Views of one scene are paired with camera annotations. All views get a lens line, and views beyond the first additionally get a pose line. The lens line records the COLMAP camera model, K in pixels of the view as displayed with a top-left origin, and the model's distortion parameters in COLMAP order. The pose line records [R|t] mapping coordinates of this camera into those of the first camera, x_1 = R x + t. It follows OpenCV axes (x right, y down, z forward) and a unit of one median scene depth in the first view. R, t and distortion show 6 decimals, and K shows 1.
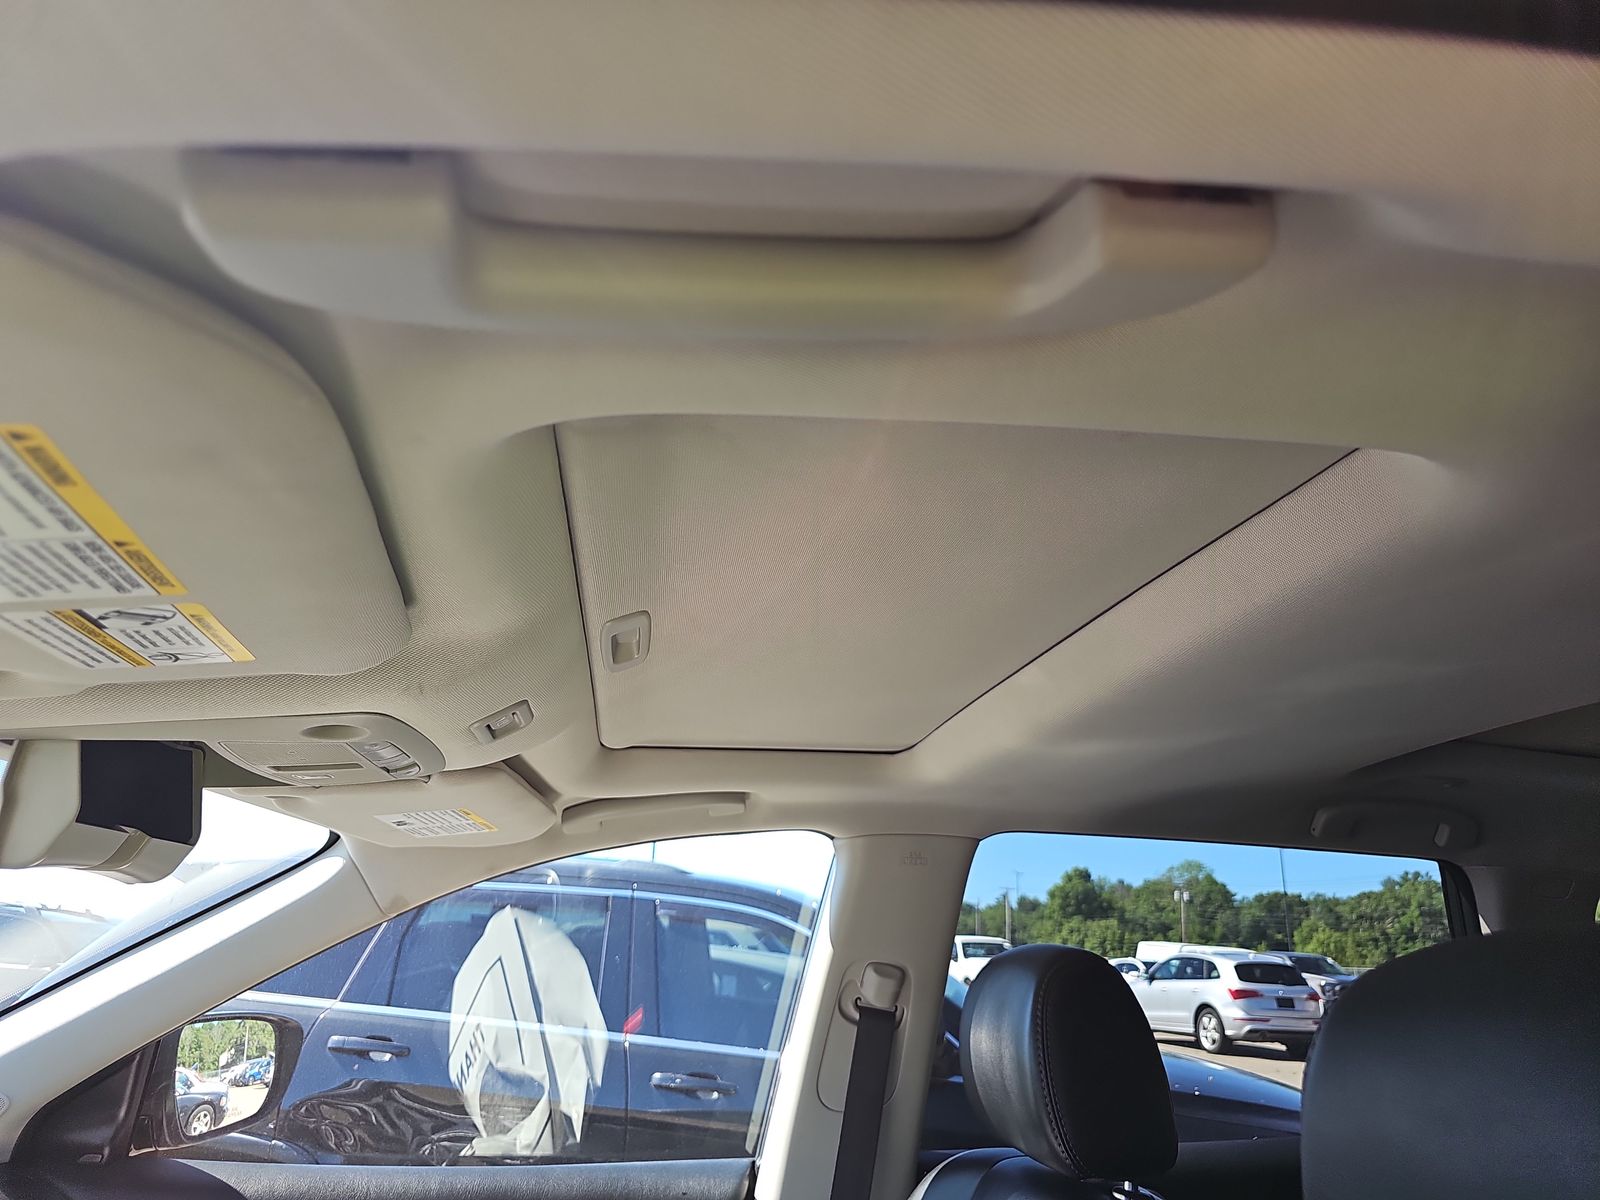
lens RADIAL K [[1039.9, 0, 800.0], [0, 1039.9, 600.0], [0, 0, 1]] dist [0.002912, 0.003564]
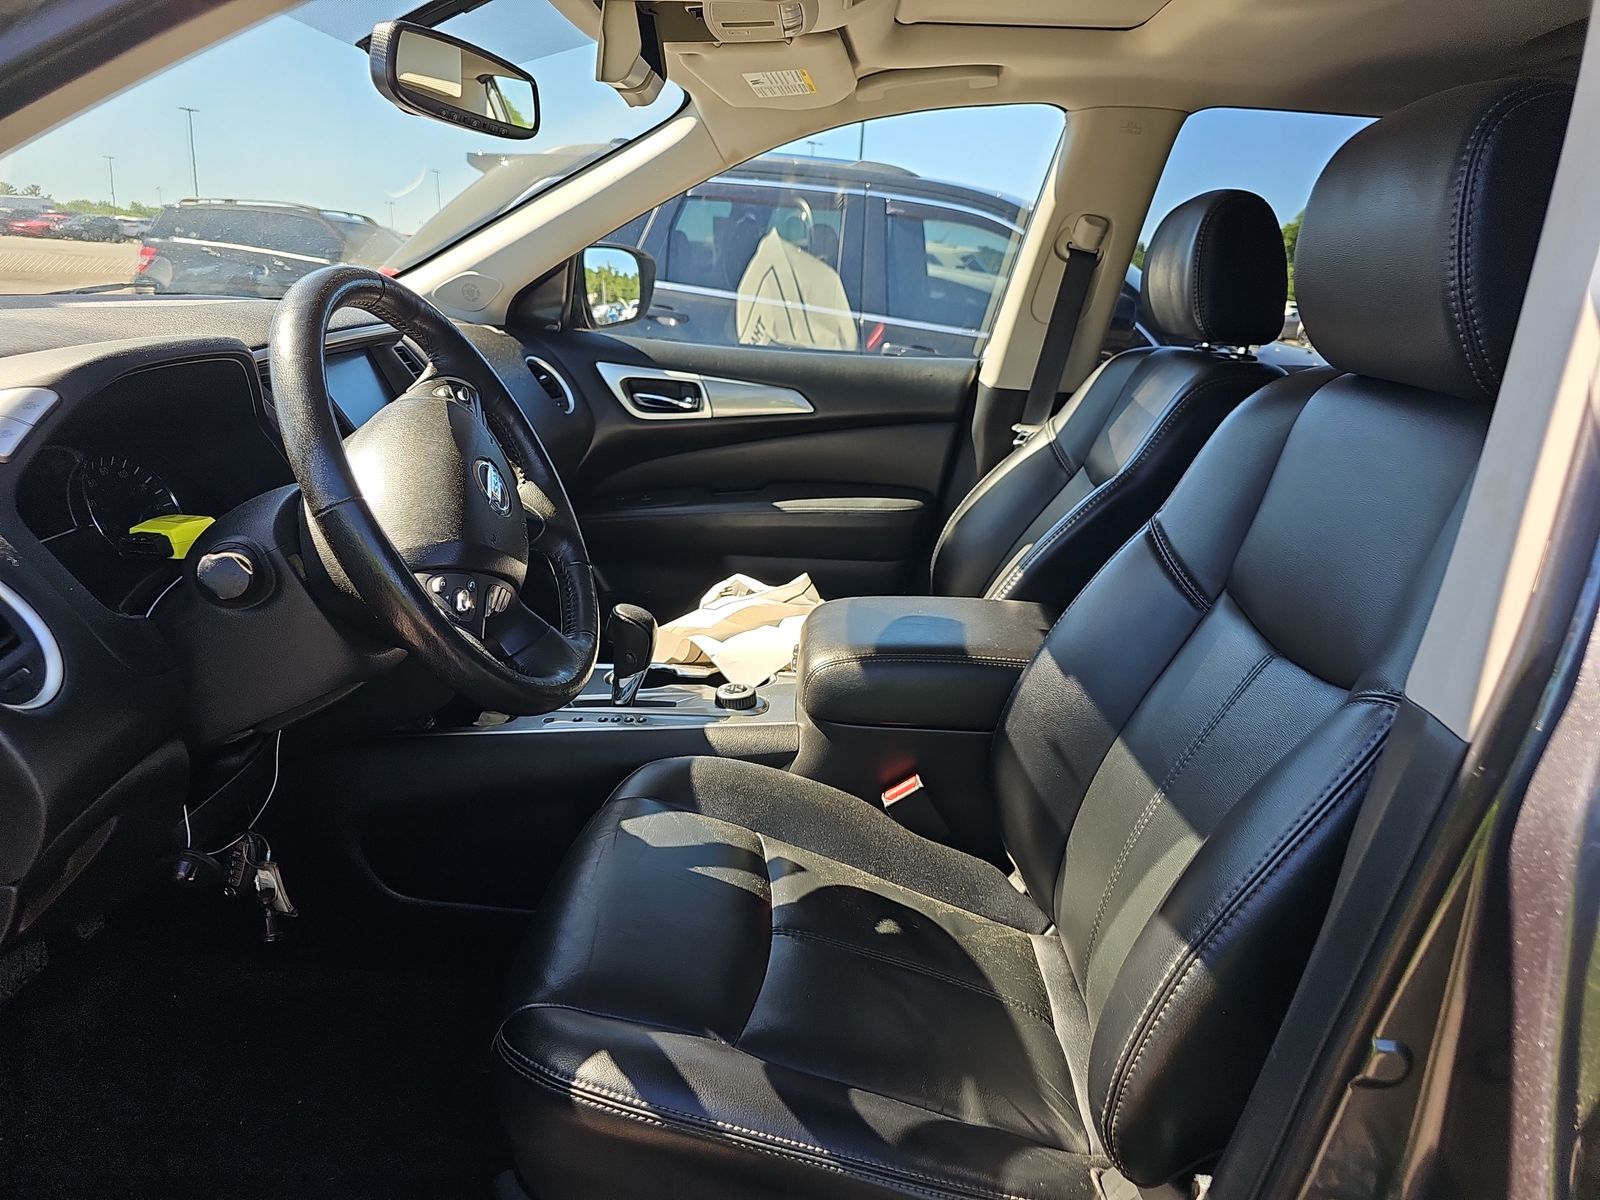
lens RADIAL K [[1039.9, 0, 800.0], [0, 1039.9, 600.0], [0, 0, 1]] dist [0.002912, 0.003564]
pose [[0.982377, 0.088266, -0.164756, -0.023280], [0.023996, 0.814617, 0.579502, -0.021442], [0.185364, -0.573243, 0.798143, -0.379259]]
